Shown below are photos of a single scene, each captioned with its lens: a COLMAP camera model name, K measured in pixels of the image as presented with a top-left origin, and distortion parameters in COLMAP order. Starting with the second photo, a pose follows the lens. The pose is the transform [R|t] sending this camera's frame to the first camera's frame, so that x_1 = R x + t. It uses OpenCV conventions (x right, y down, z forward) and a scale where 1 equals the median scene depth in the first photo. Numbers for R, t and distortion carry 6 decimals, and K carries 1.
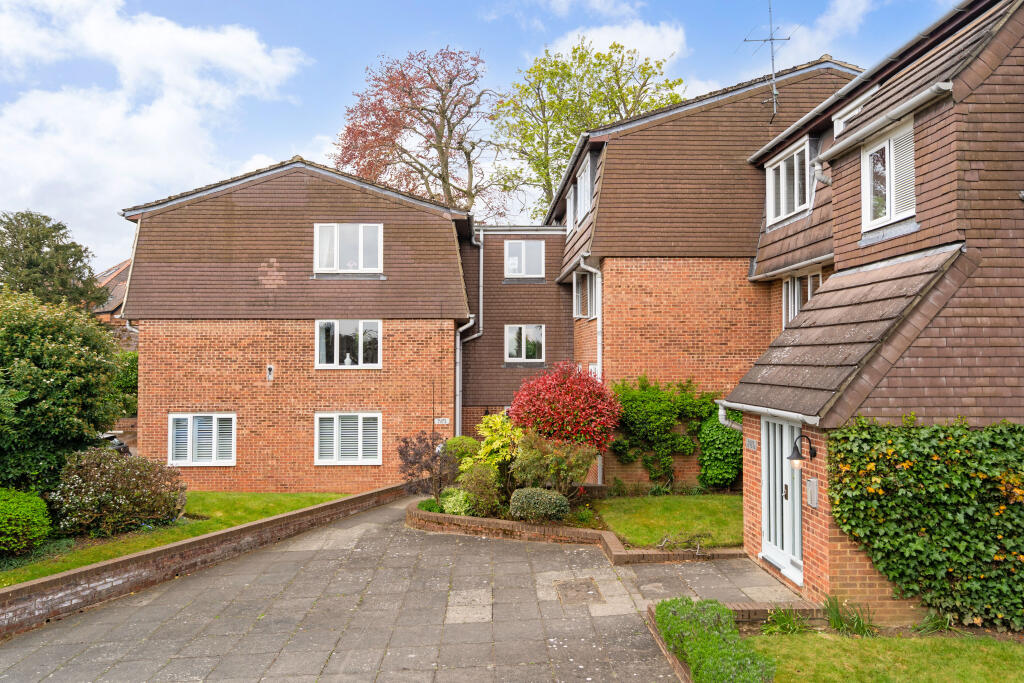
lens RADIAL K [[717.2, 0, 509.5], [0, 717.2, 308.9], [0, 0, 1]] dist [0.004024, -0.002631]
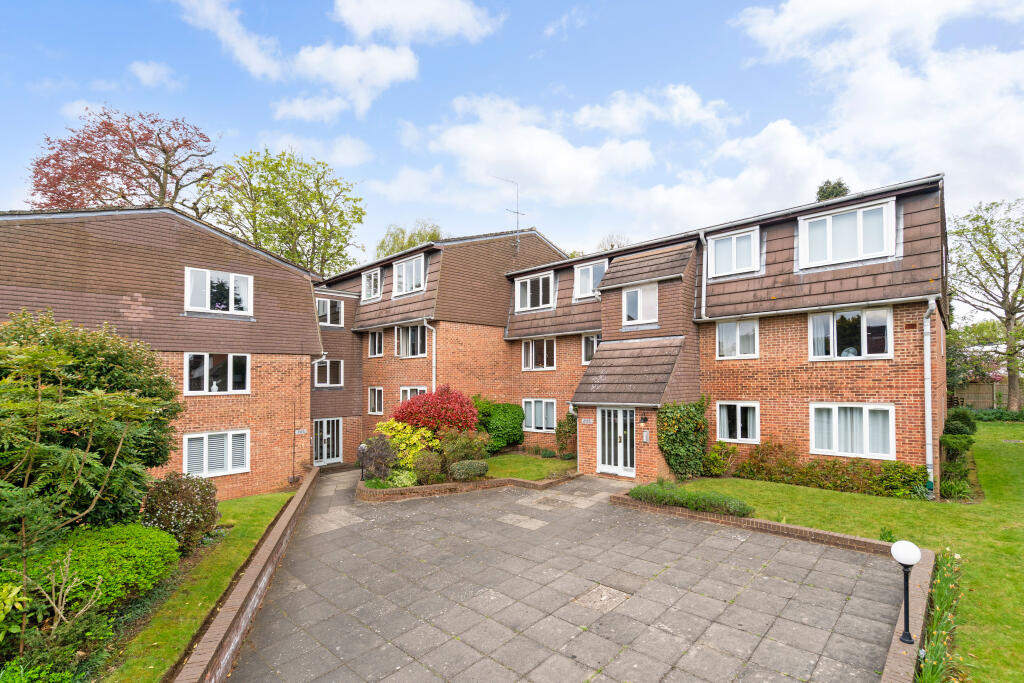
lens RADIAL K [[475.9, 0, 531.3], [0, 475.9, 356.0], [0, 0, 1]] dist [-0.002568, -0.000240]
pose [[0.684507, 0.026640, 0.728520, -0.475827], [-0.037048, 0.999312, -0.001732, 0.002398], [-0.728065, -0.025805, 0.685023, 0.098081]]
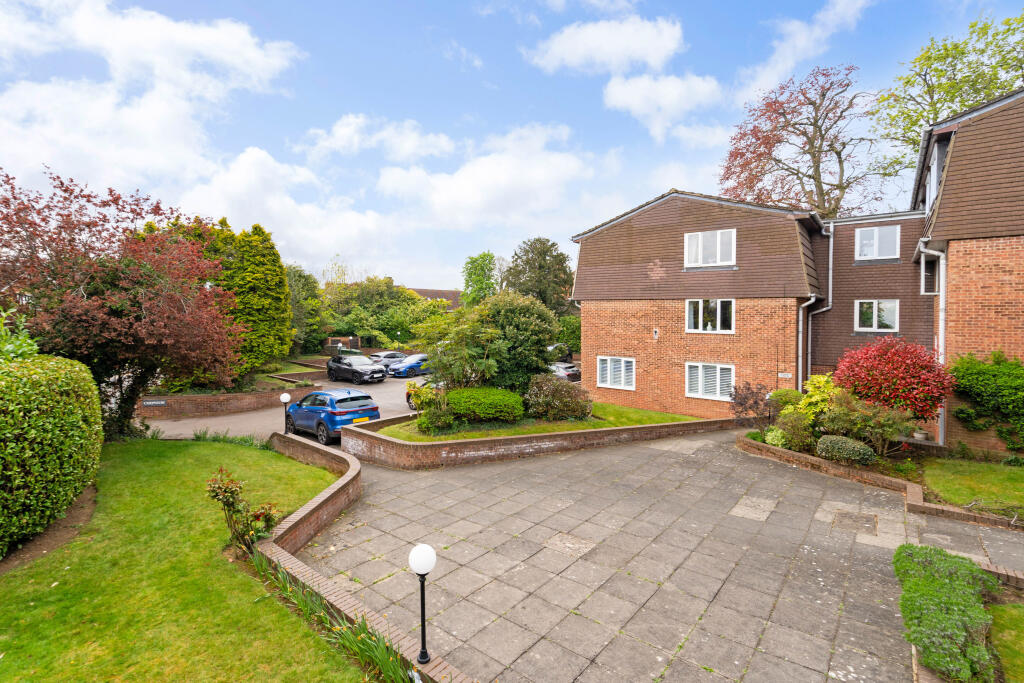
lens RADIAL K [[485.5, 0, 474.7], [0, 485.5, 321.5], [0, 0, 1]] dist [-0.003602, -0.000526]
pose [[0.731860, 0.018154, -0.681213, 0.099544], [0.034496, 0.997377, 0.063639, -0.019256], [0.680581, -0.070074, 0.729314, -0.028317]]
